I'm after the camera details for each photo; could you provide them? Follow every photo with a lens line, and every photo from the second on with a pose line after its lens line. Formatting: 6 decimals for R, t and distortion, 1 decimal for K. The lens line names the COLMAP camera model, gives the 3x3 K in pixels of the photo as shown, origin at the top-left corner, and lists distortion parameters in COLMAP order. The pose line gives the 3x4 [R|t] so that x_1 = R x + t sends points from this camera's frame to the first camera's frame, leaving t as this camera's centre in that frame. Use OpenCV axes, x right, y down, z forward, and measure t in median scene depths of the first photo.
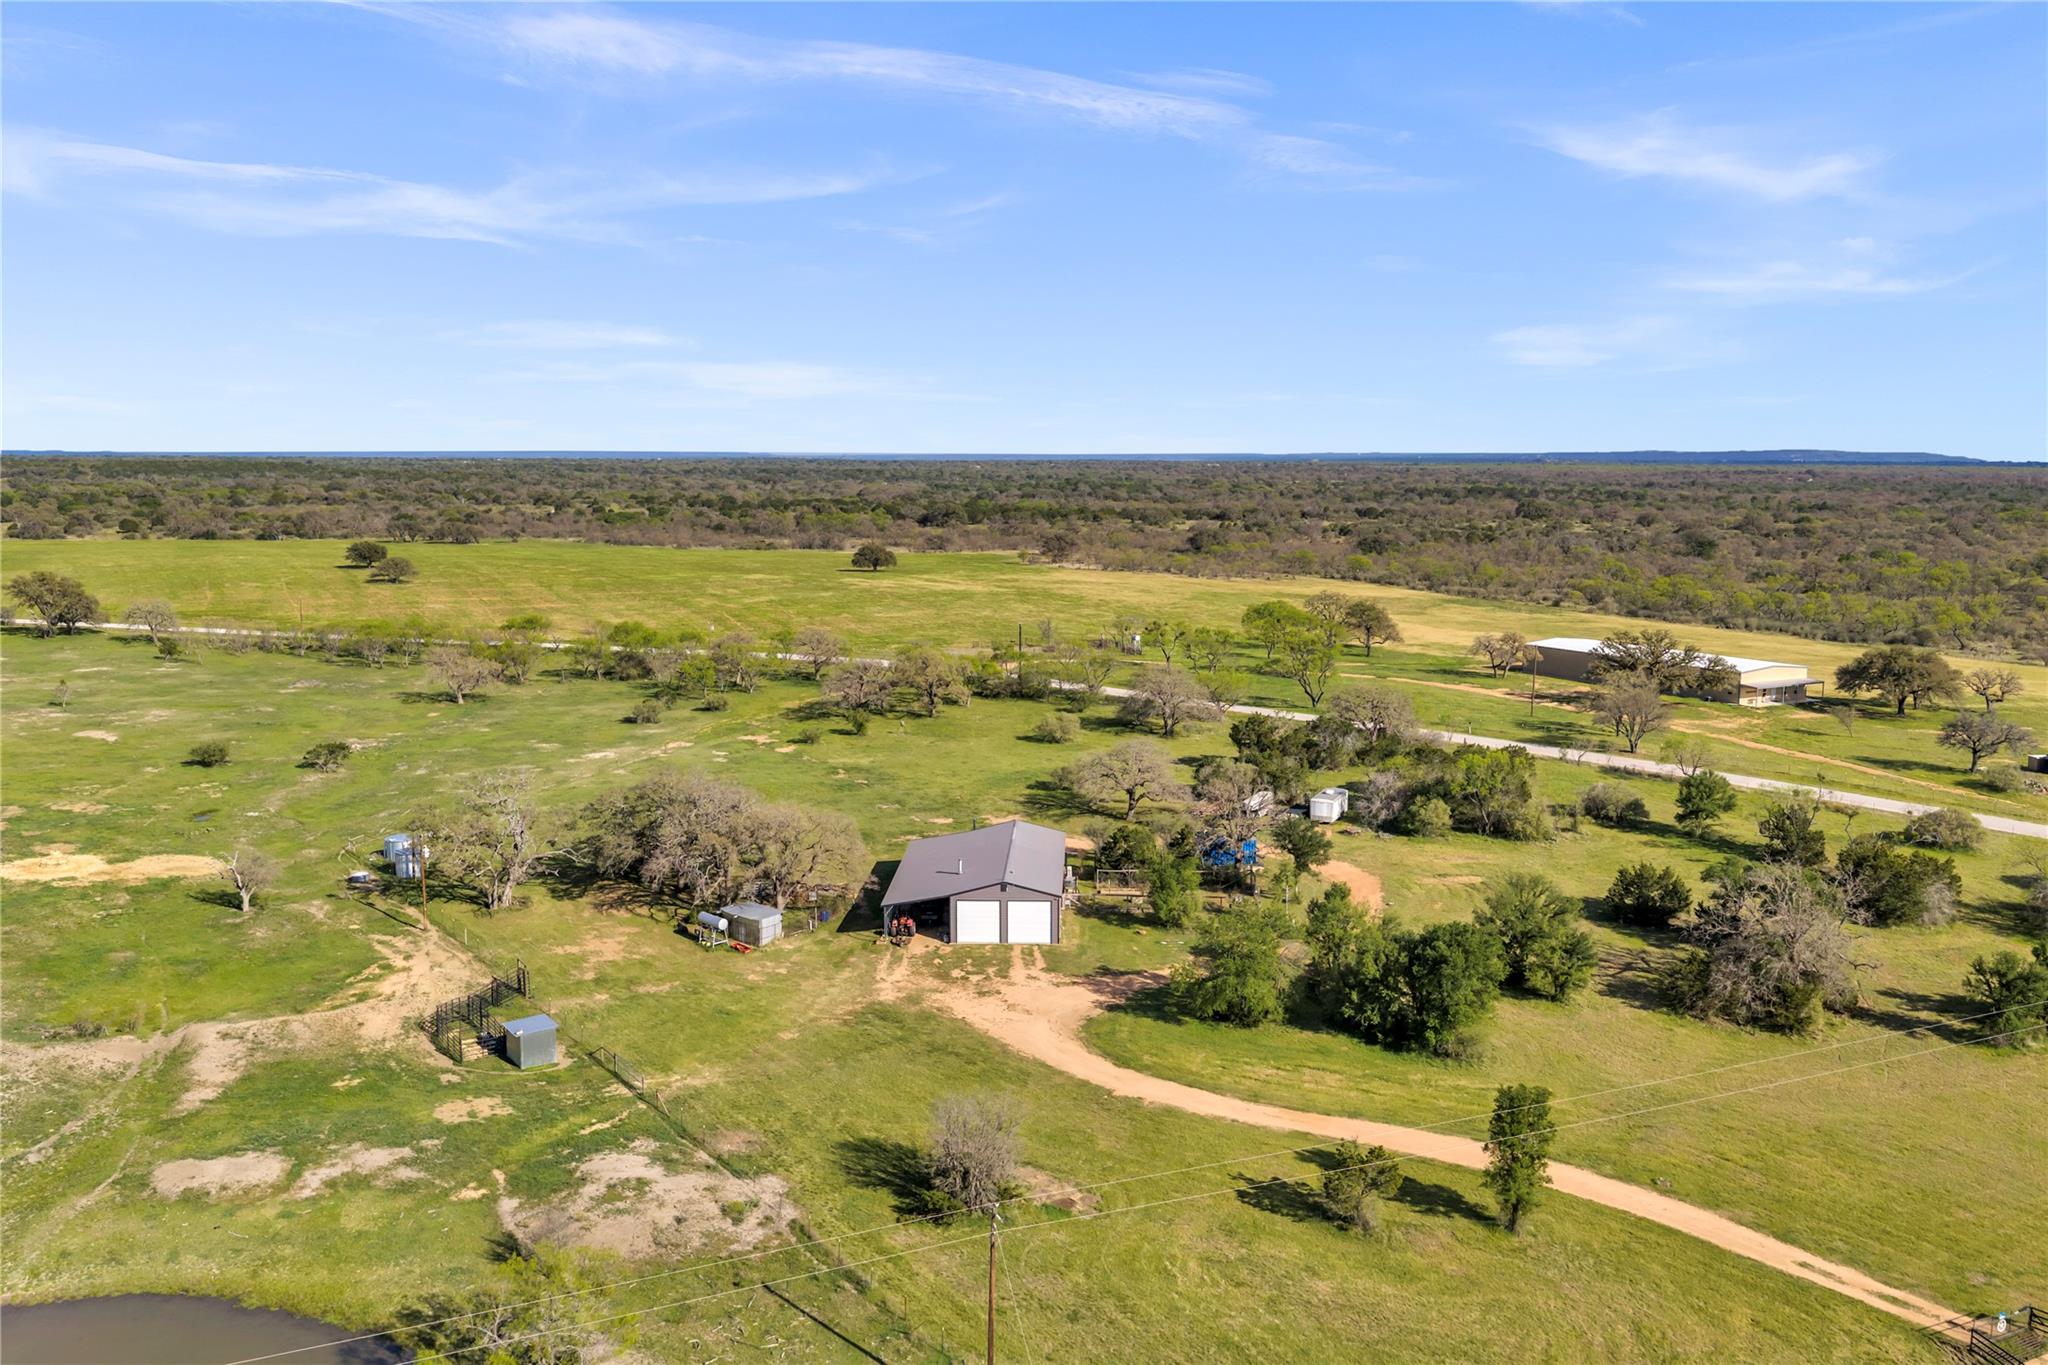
lens RADIAL K [[1706.3, 0, 1027.6], [0, 1706.3, 685.3], [0, 0, 1]] dist [0.010497, -0.014438]
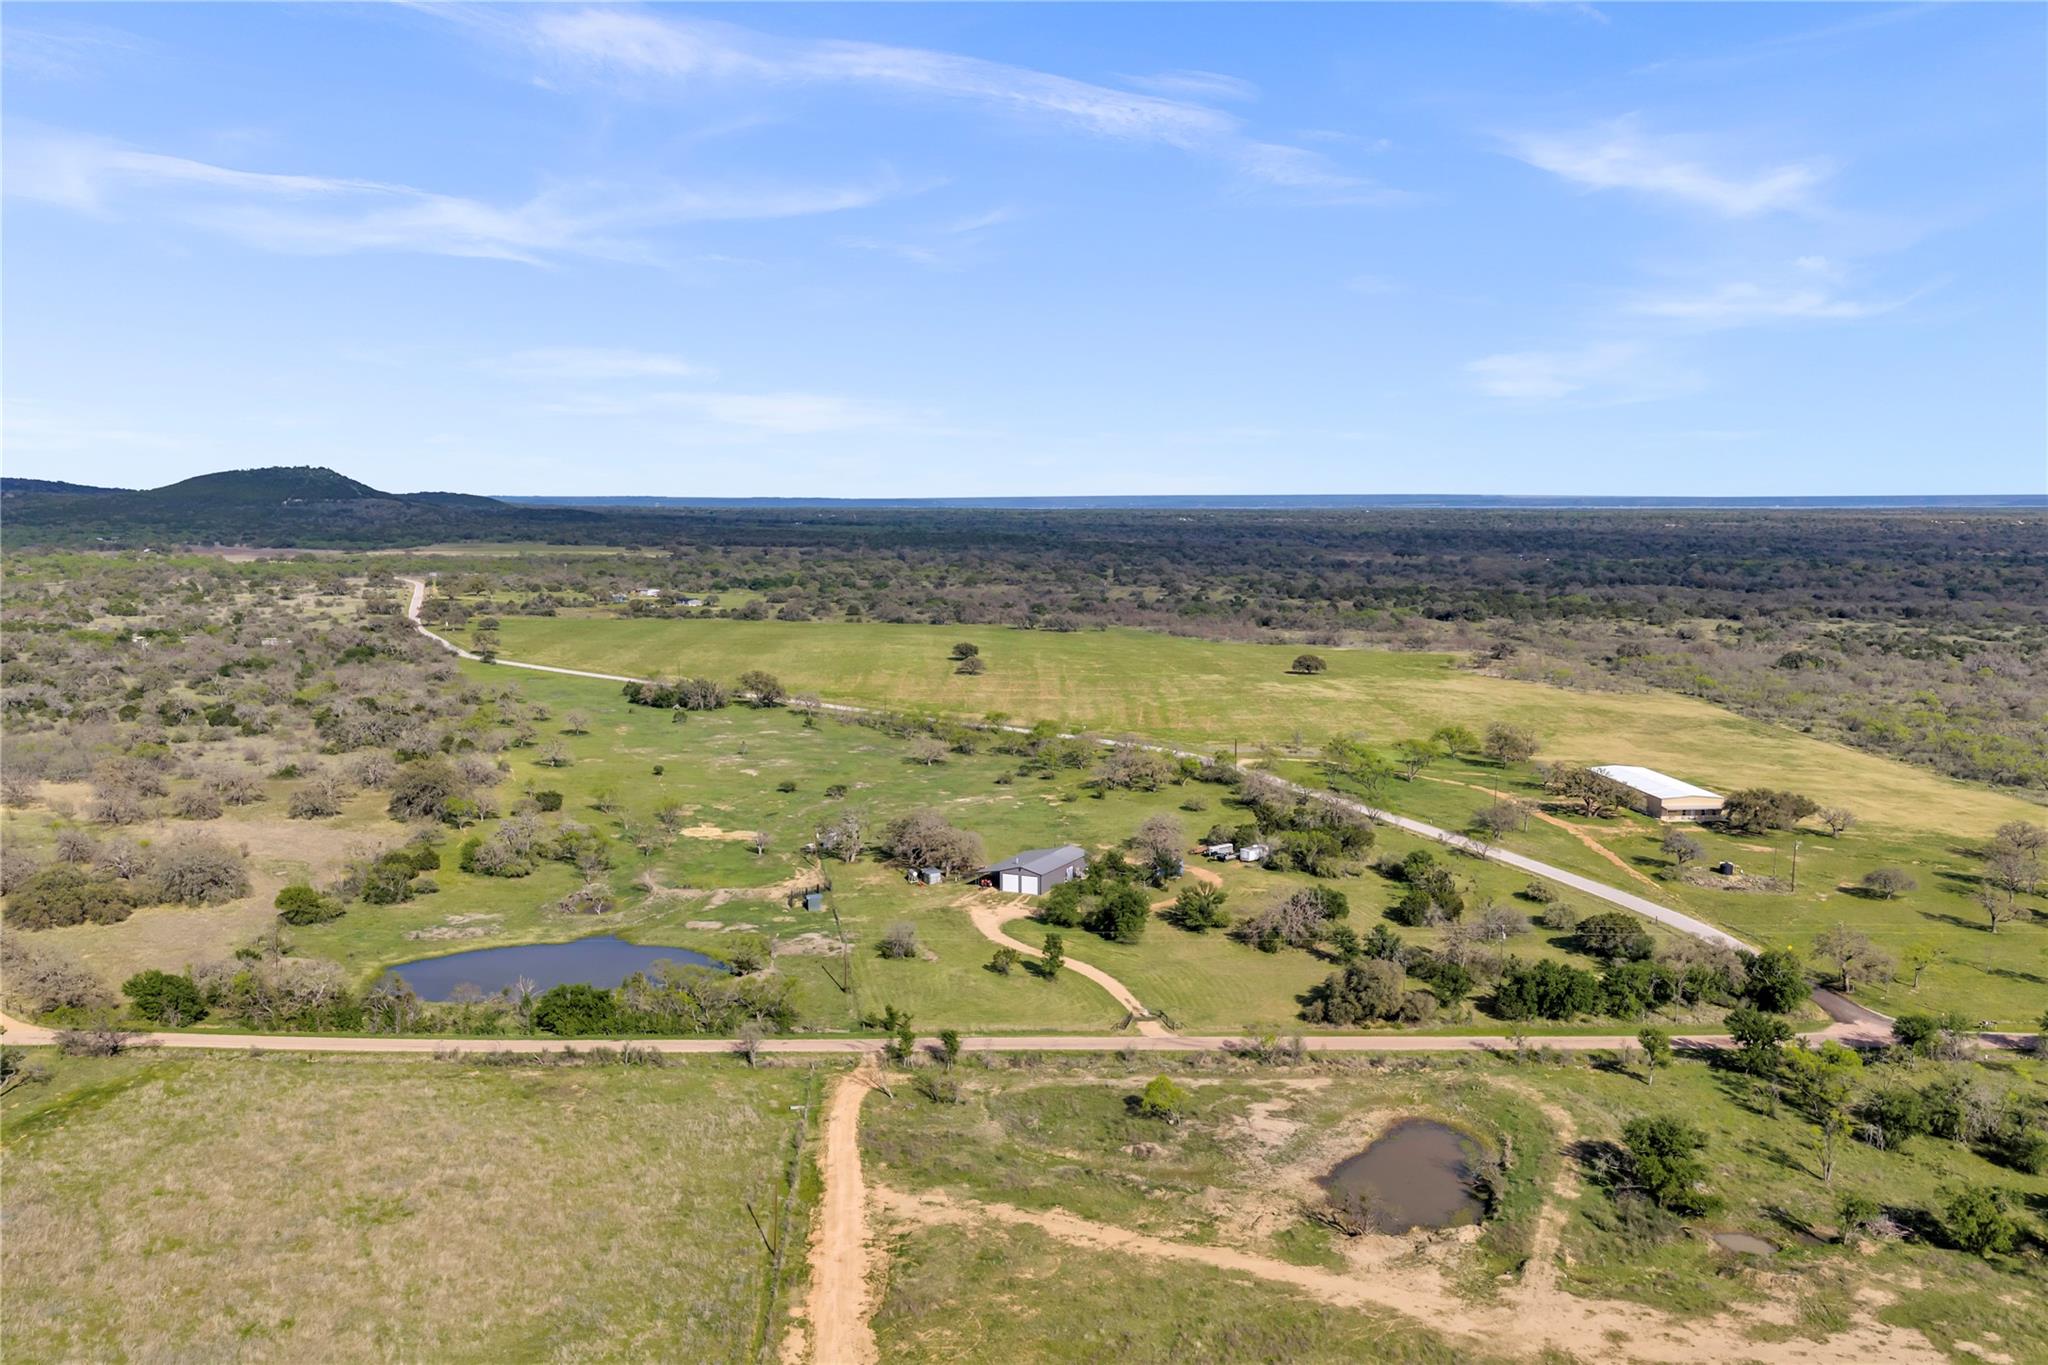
lens RADIAL K [[1706.3, 0, 1026.9], [0, 1706.3, 686.5], [0, 0, 1]] dist [0.010497, -0.014438]
pose [[0.911915, 0.044528, -0.407956, 0.999625], [-0.054075, 0.998466, -0.011895, -0.114680], [0.406801, 0.032907, 0.912924, -1.238909]]
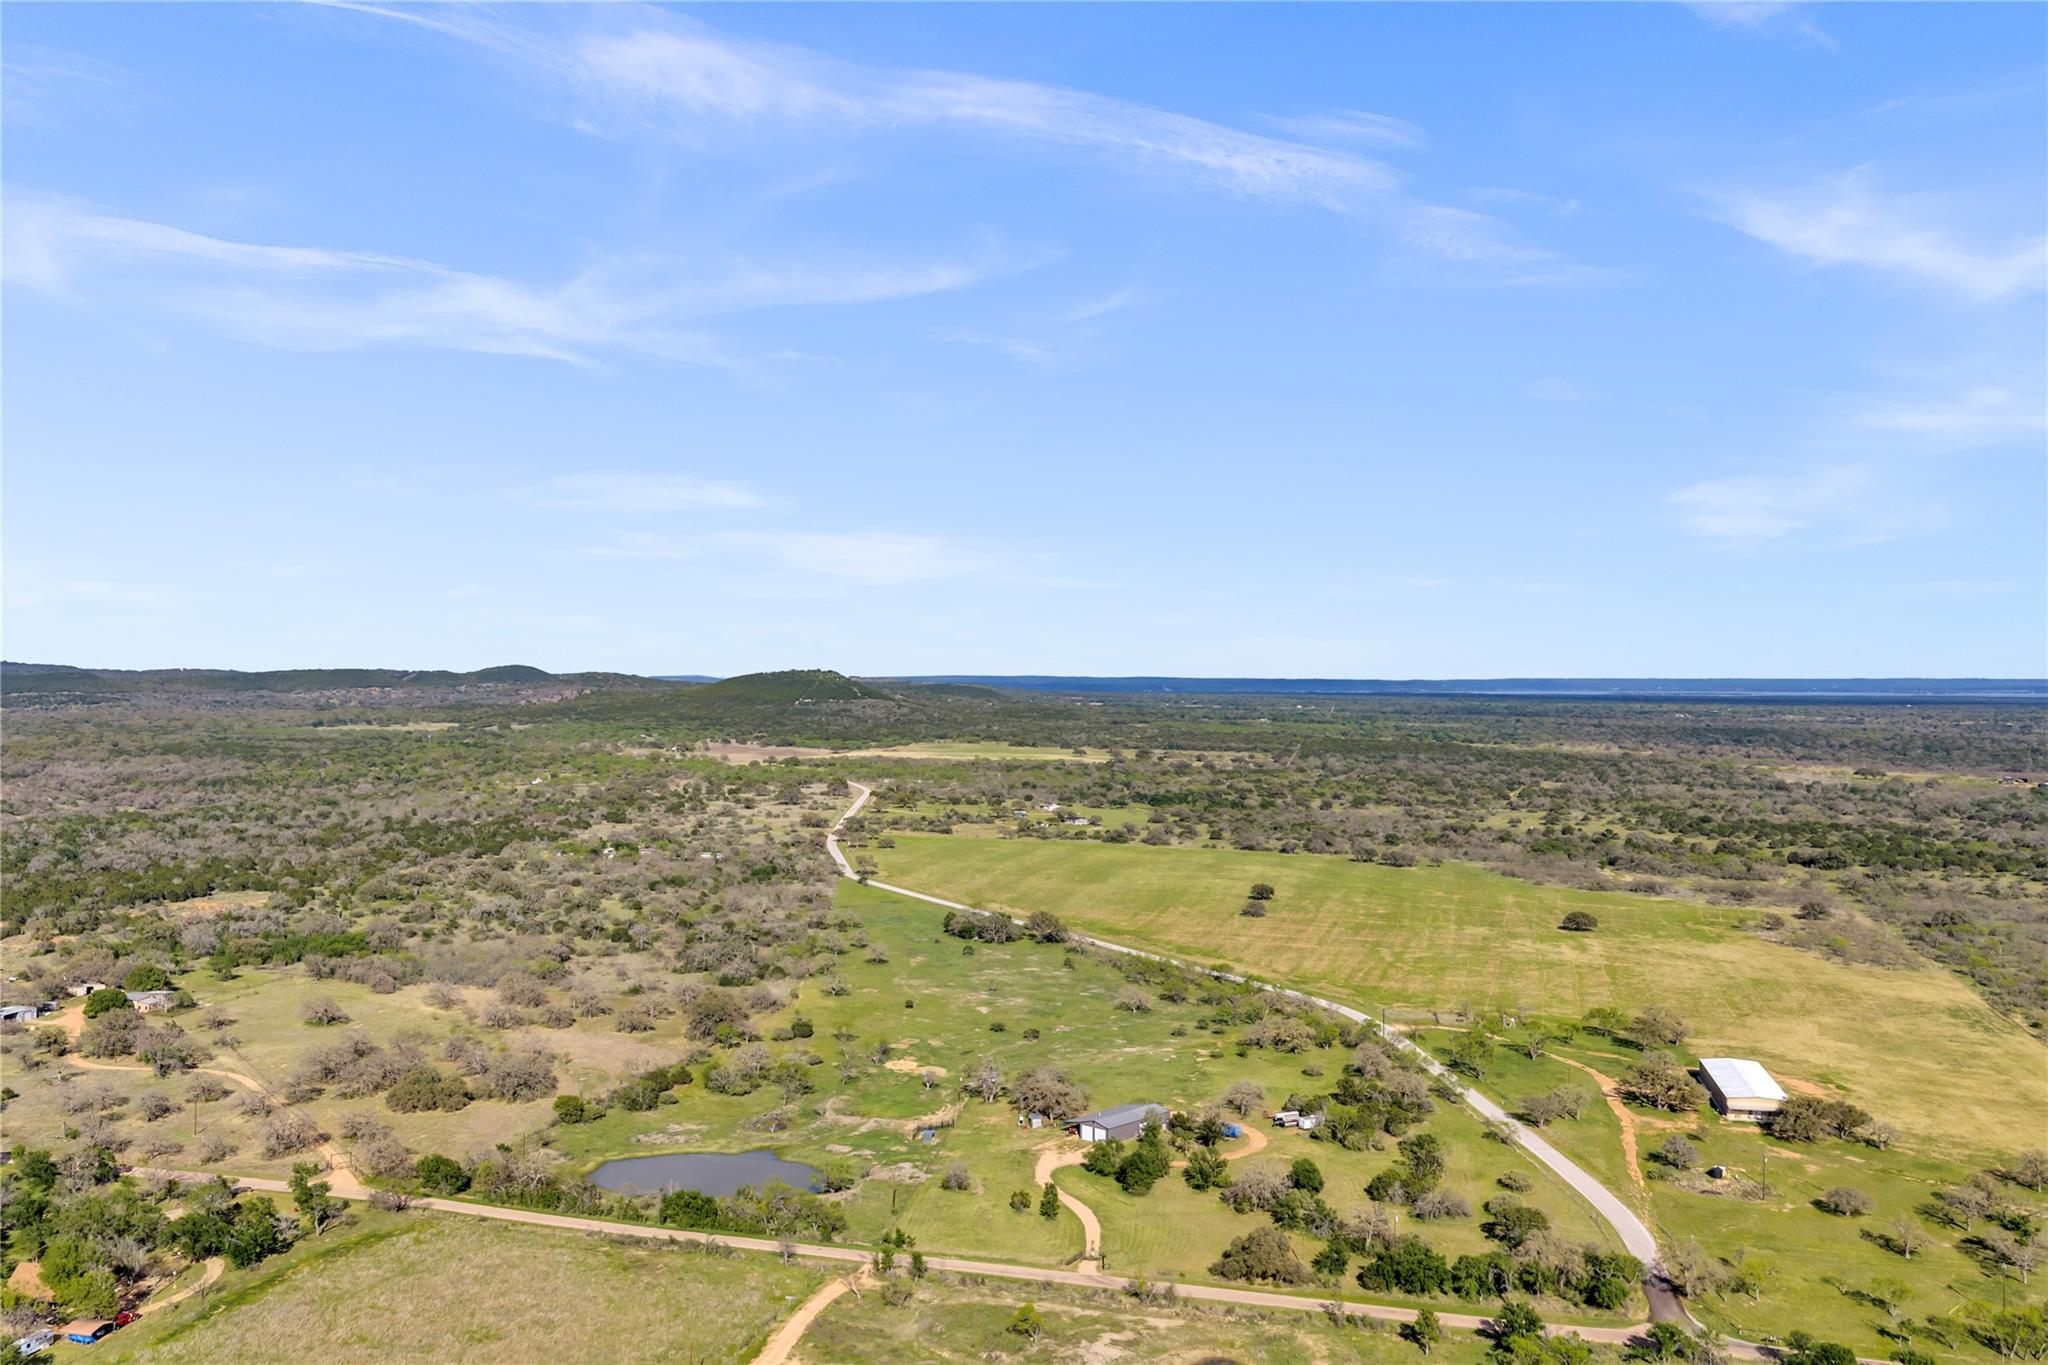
lens RADIAL K [[1706.3, 0, 1026.3], [0, 1706.3, 686.1], [0, 0, 1]] dist [0.010497, -0.014438]
pose [[0.750179, 0.007701, -0.661189, 1.942966], [-0.092677, 0.991287, -0.093604, -0.362283], [0.654707, 0.131497, 0.744357, -1.456749]]
